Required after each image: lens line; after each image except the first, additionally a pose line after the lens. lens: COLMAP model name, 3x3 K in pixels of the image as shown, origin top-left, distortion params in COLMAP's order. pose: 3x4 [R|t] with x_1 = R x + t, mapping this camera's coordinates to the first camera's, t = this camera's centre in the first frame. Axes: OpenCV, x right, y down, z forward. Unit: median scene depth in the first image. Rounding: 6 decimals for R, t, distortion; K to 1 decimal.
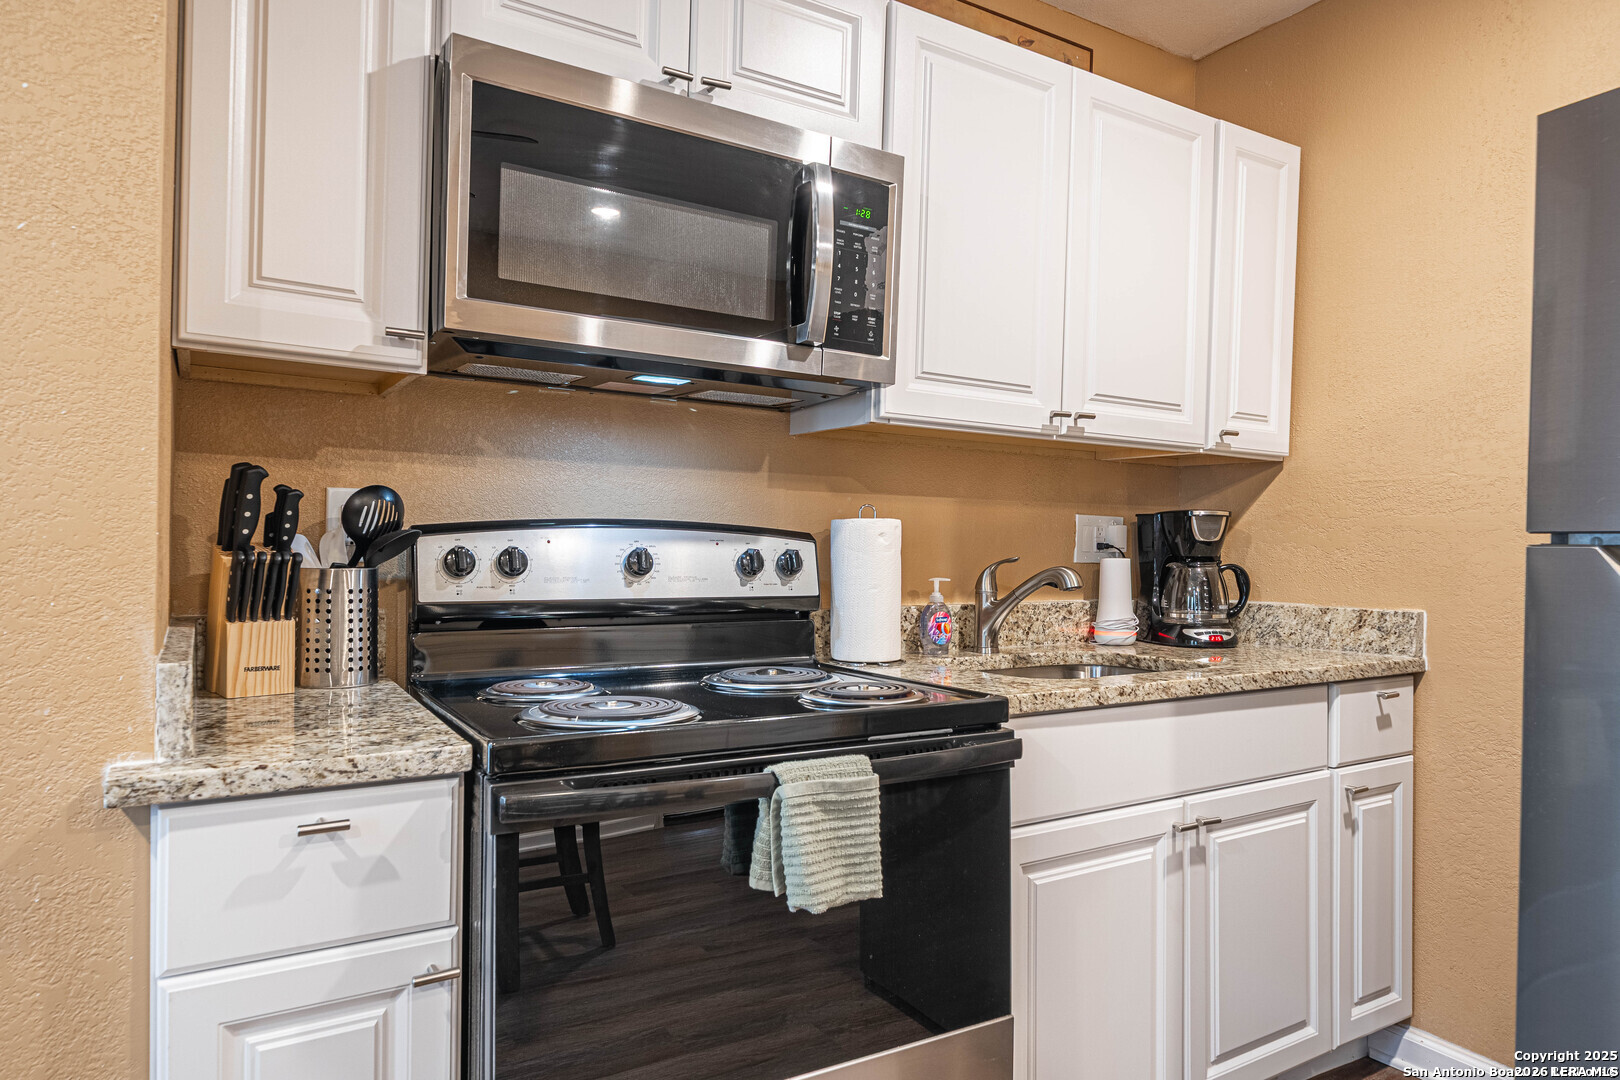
lens RADIAL K [[1000.8, 0, 810.0], [0, 1000.8, 540.0], [0, 0, 1]] dist [0.000879, -0.000452]
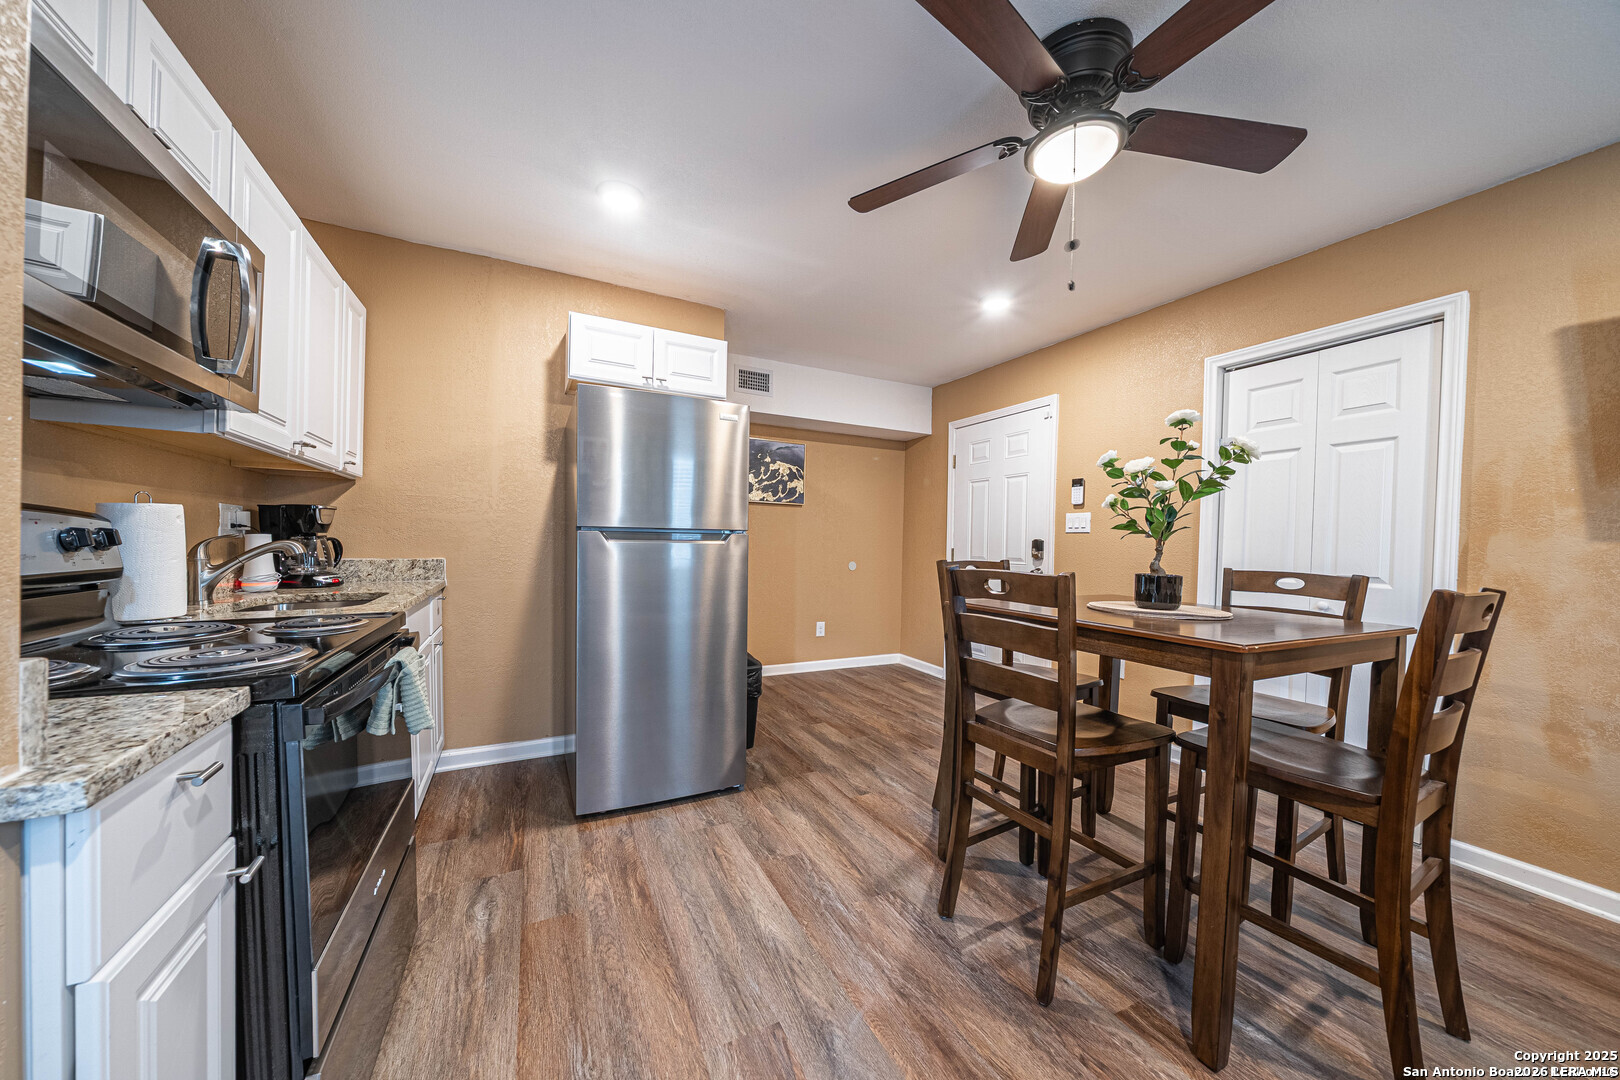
lens RADIAL K [[557.9, 0, 806.7], [0, 557.9, 550.0], [0, 0, 1]] dist [0.000404, -0.000007]
pose [[0.085782, -0.032532, 0.995783, -0.545816], [-0.019271, 0.999226, 0.034304, -0.003094], [-0.996128, -0.022133, 0.085089, 0.135035]]
